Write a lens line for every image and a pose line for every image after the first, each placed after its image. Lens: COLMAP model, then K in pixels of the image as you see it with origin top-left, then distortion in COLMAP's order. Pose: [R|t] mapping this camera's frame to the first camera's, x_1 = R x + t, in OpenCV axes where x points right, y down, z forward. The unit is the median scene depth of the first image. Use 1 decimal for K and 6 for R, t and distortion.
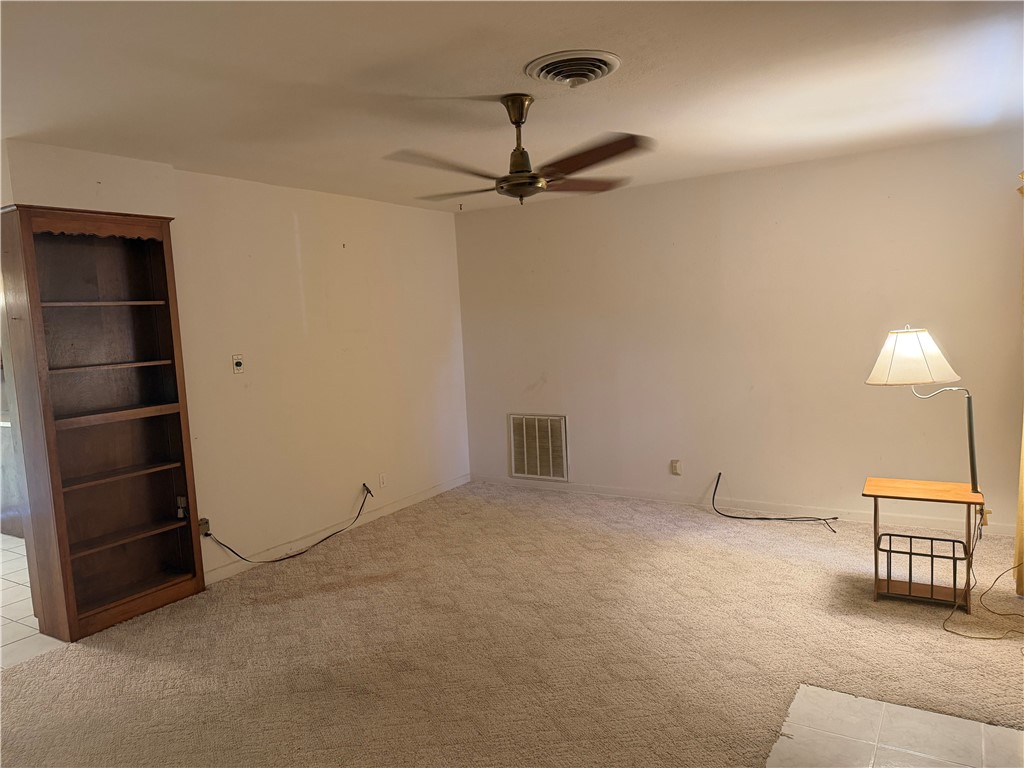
lens RADIAL K [[717.0, 0, 512.0], [0, 717.0, 384.0], [0, 0, 1]] dist [0.119016, -0.135605]
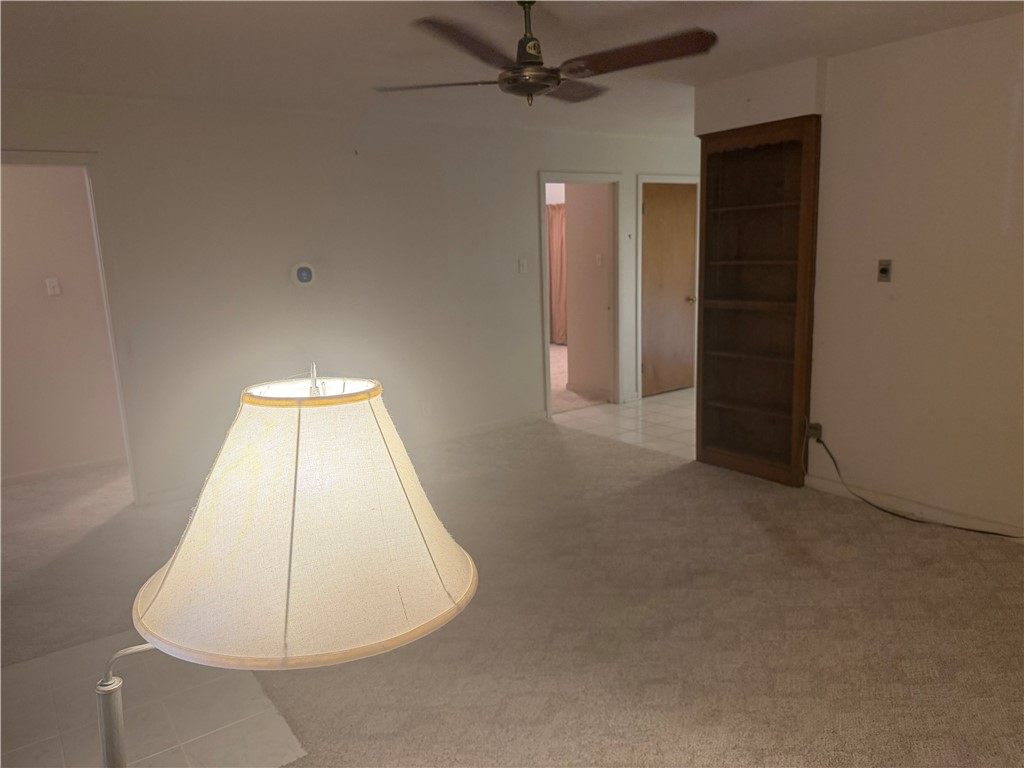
lens RADIAL K [[717.0, 0, 512.0], [0, 717.0, 384.0], [0, 0, 1]] dist [0.119016, -0.135605]
pose [[-0.355019, 0.237455, -0.904199, 0.610534], [-0.035887, 0.963029, 0.266995, -0.117809], [0.934170, 0.127238, -0.333372, 0.935927]]
